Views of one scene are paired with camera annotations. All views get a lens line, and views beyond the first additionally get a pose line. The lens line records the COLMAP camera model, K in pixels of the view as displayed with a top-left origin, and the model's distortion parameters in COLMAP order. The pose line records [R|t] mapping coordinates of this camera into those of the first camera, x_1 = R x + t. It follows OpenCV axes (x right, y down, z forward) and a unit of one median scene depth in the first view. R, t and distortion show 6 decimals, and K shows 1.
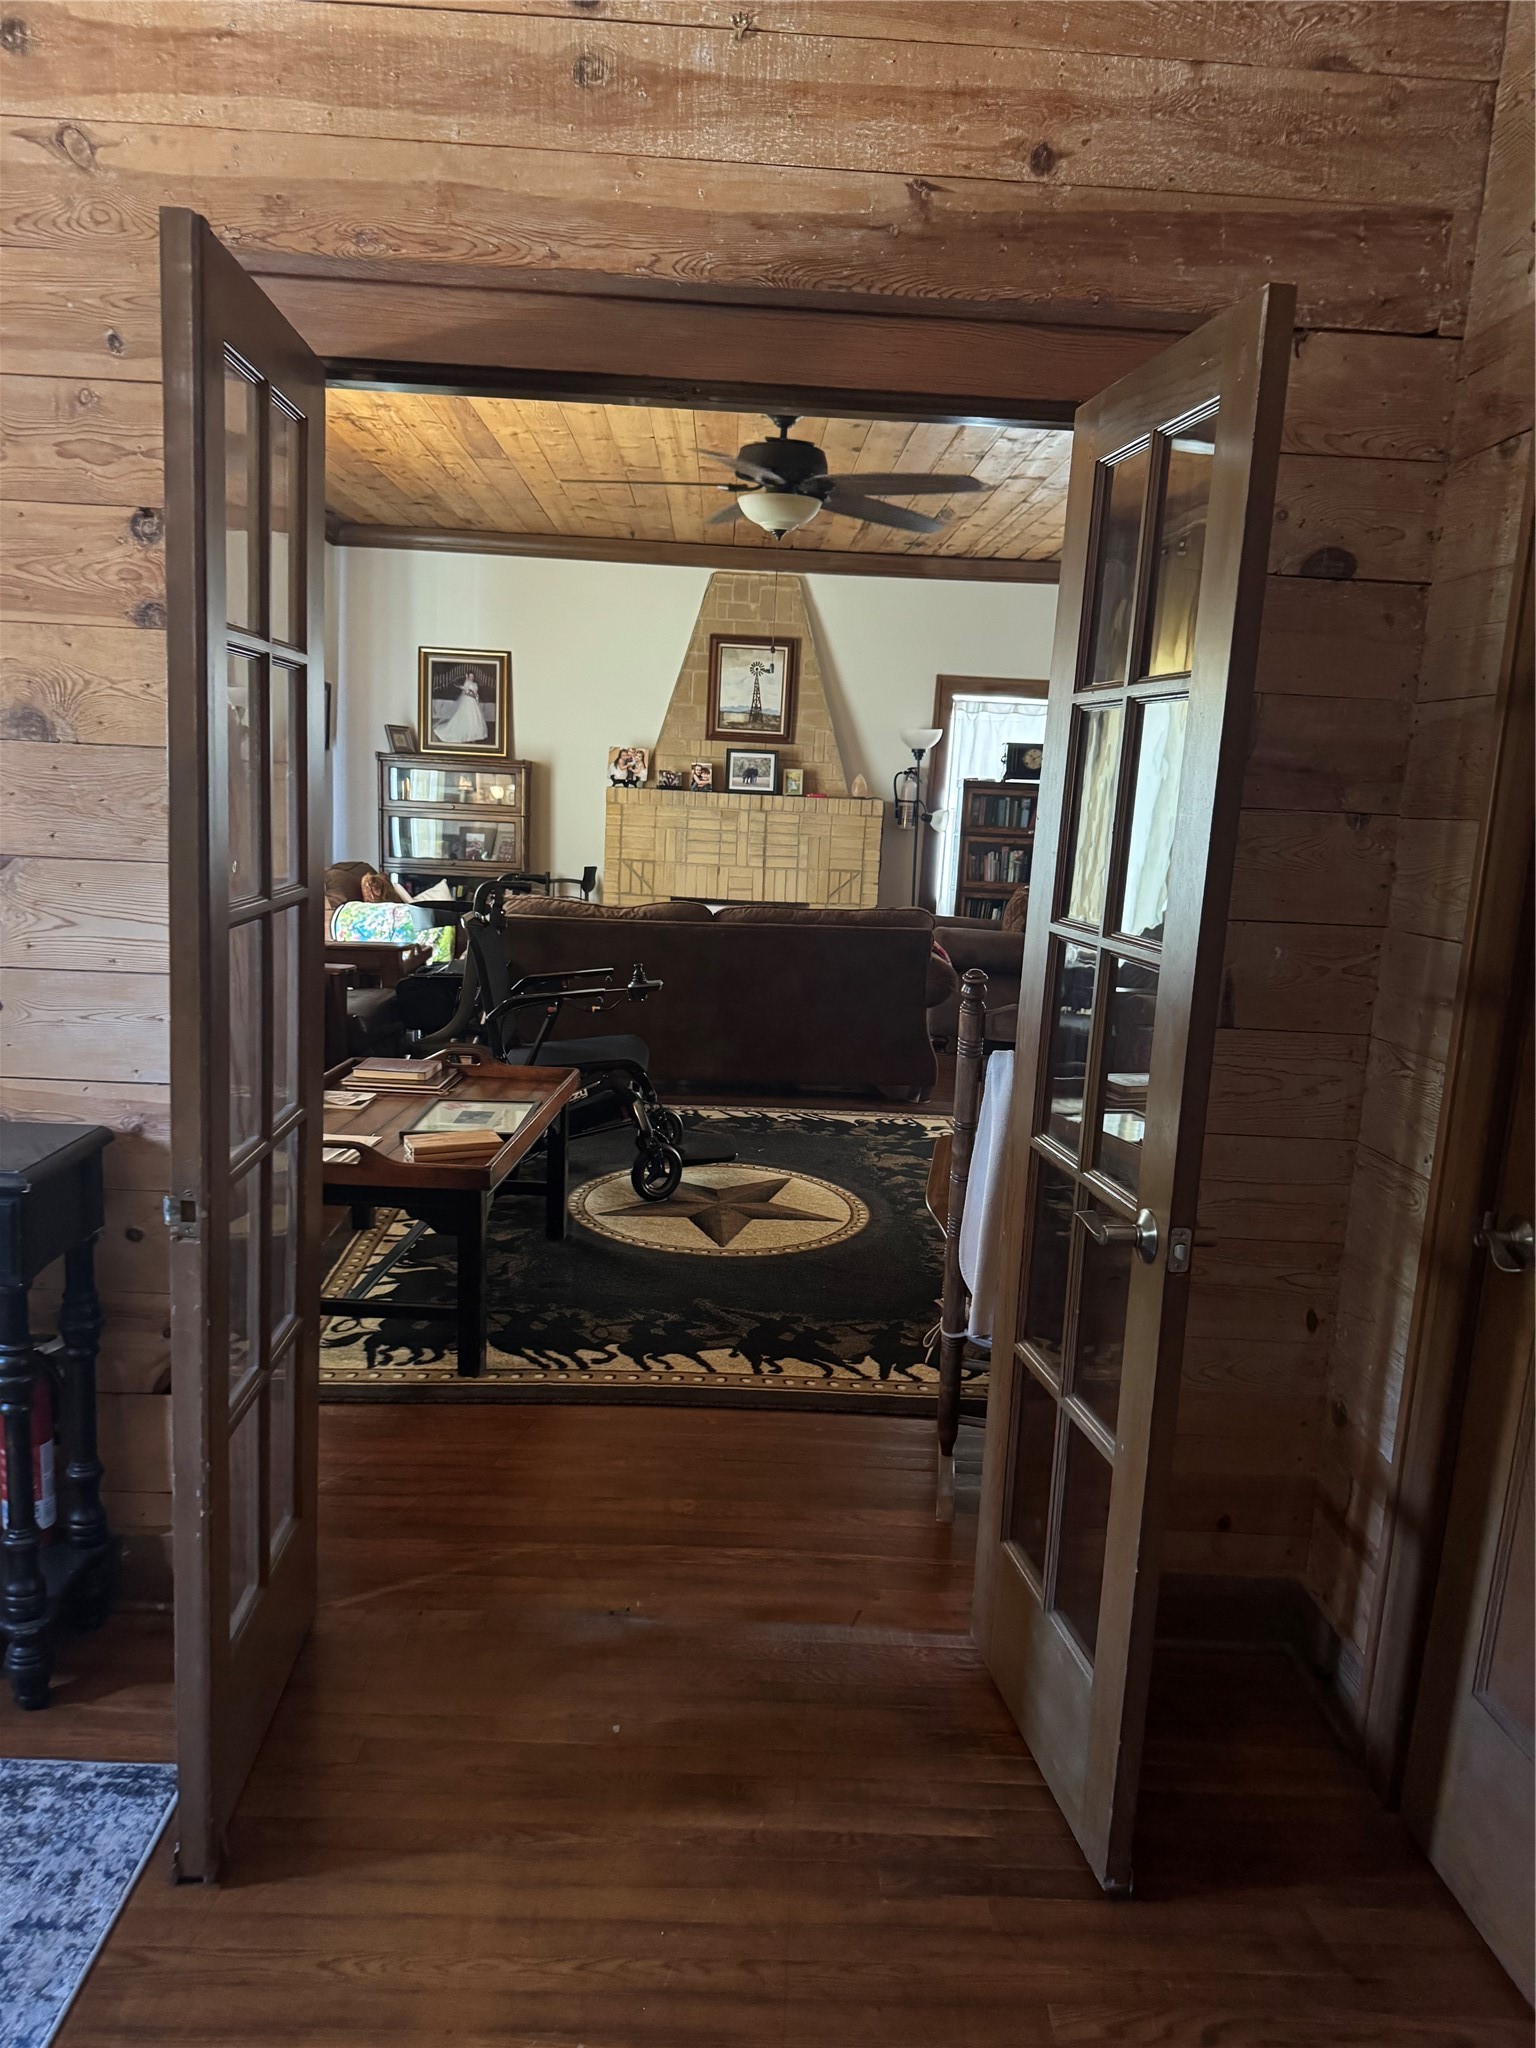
lens RADIAL K [[1399.7, 0, 759.4], [0, 1399.7, 1032.6], [0, 0, 1]] dist [0.013485, -0.014910]
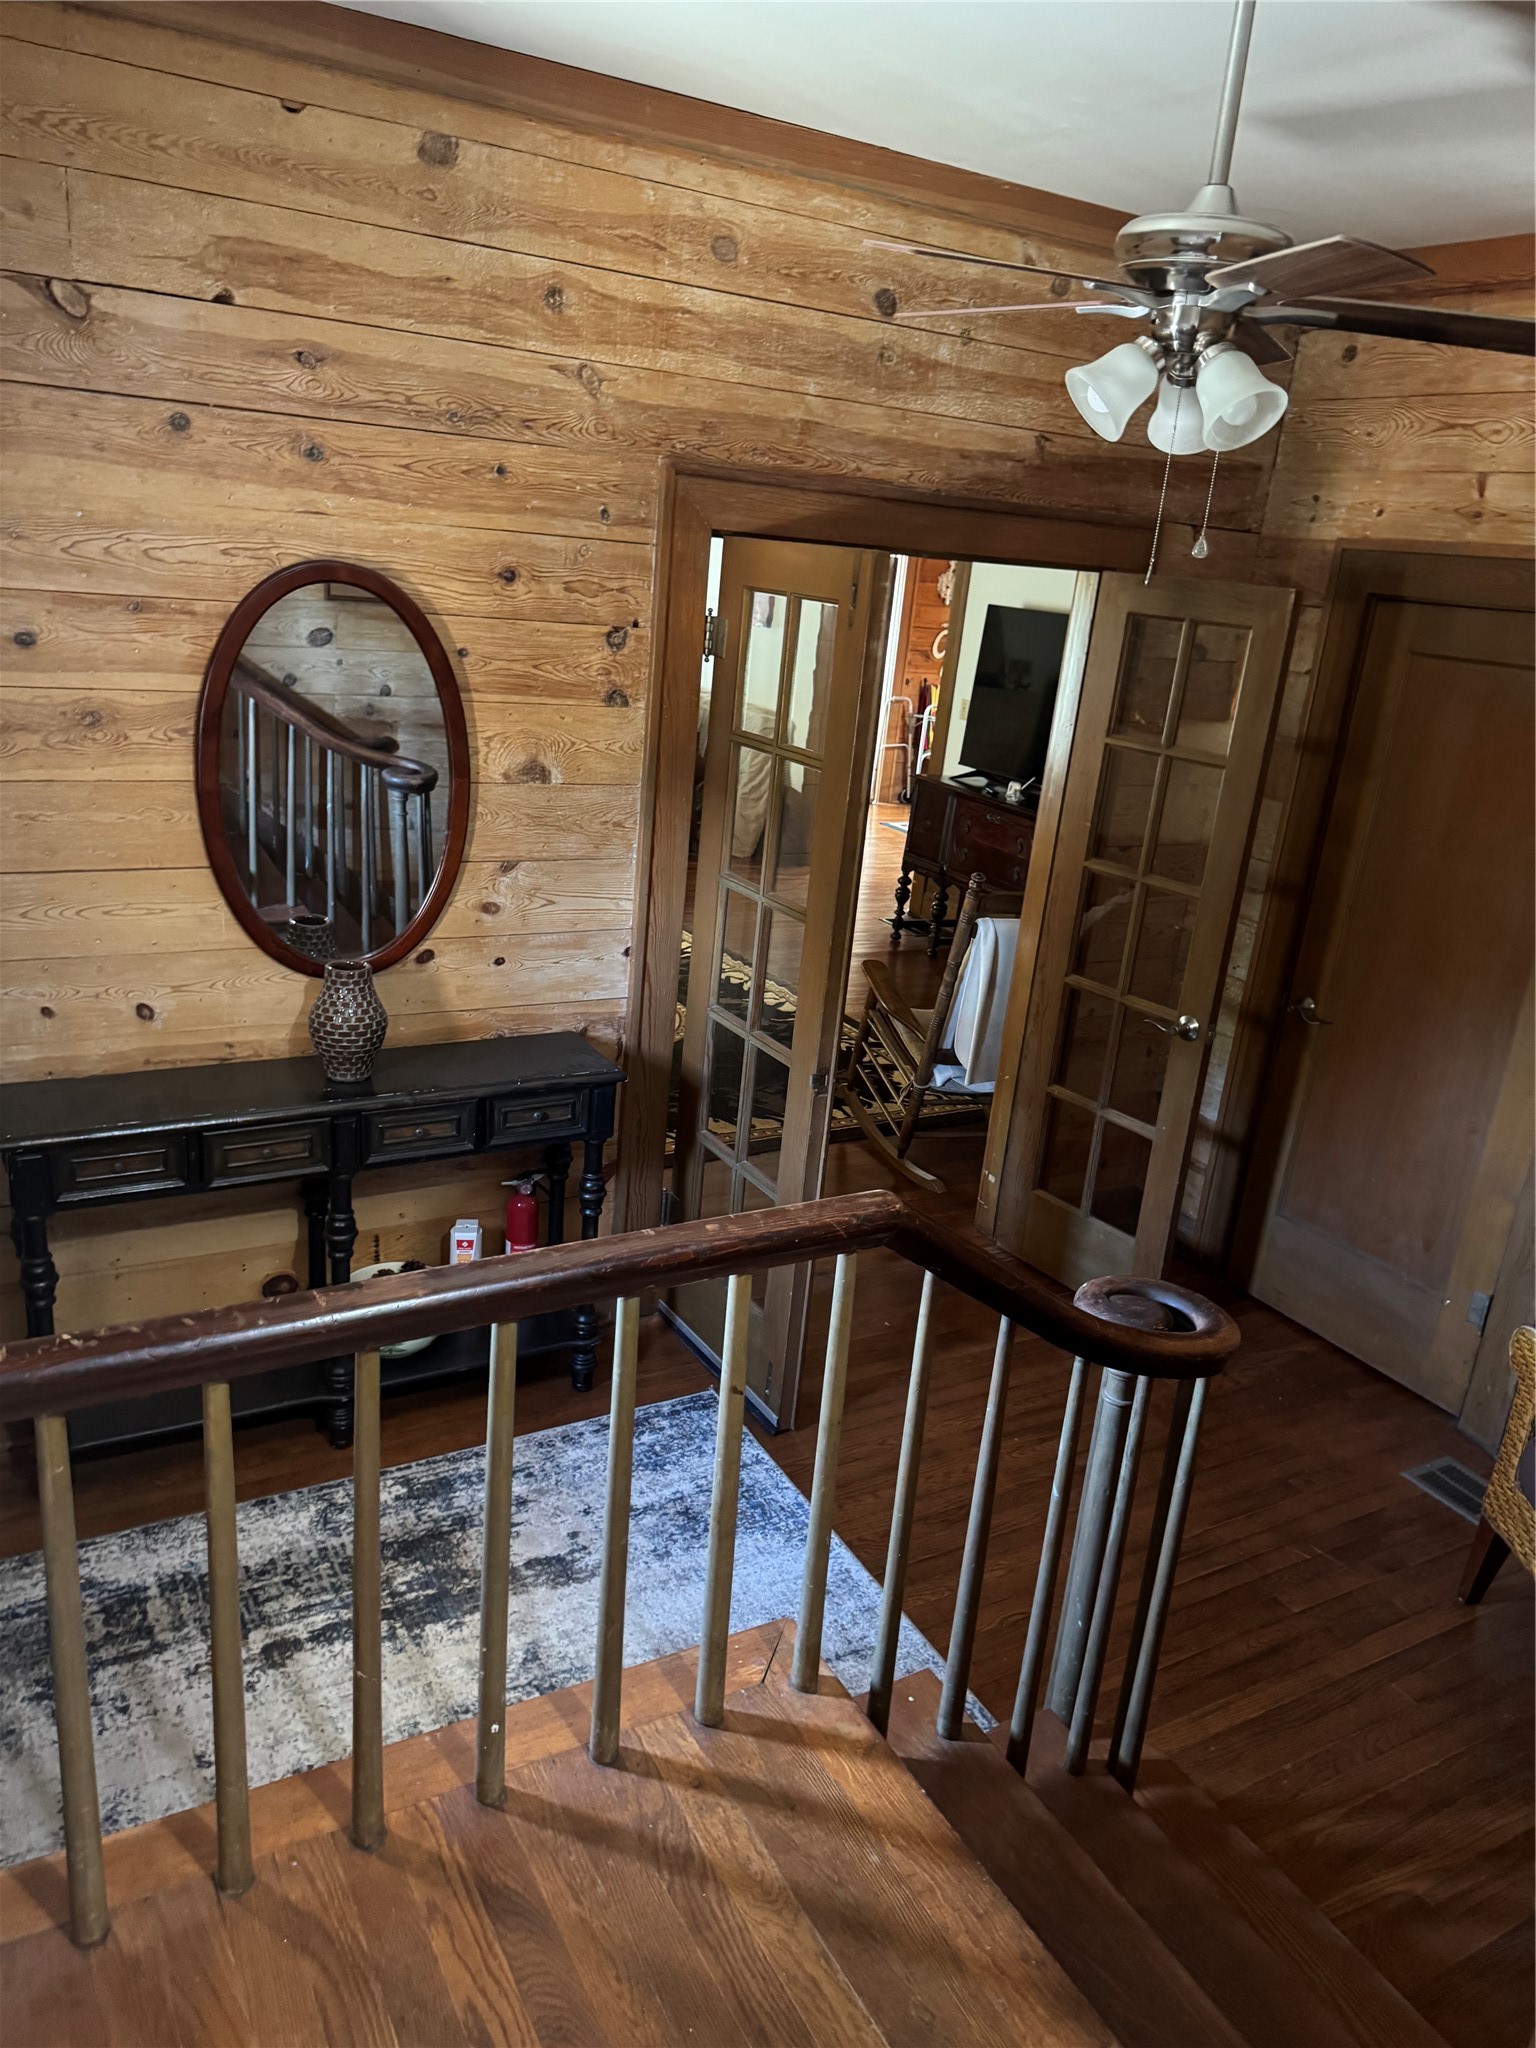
lens RADIAL K [[1399.7, 0, 765.5], [0, 1399.7, 1038.5], [0, 0, 1]] dist [0.013485, -0.014910]
pose [[0.886001, -0.125940, 0.446253, -0.964336], [0.041717, 0.980156, 0.193789, -0.214138], [-0.461803, -0.153081, 0.873673, -0.419379]]
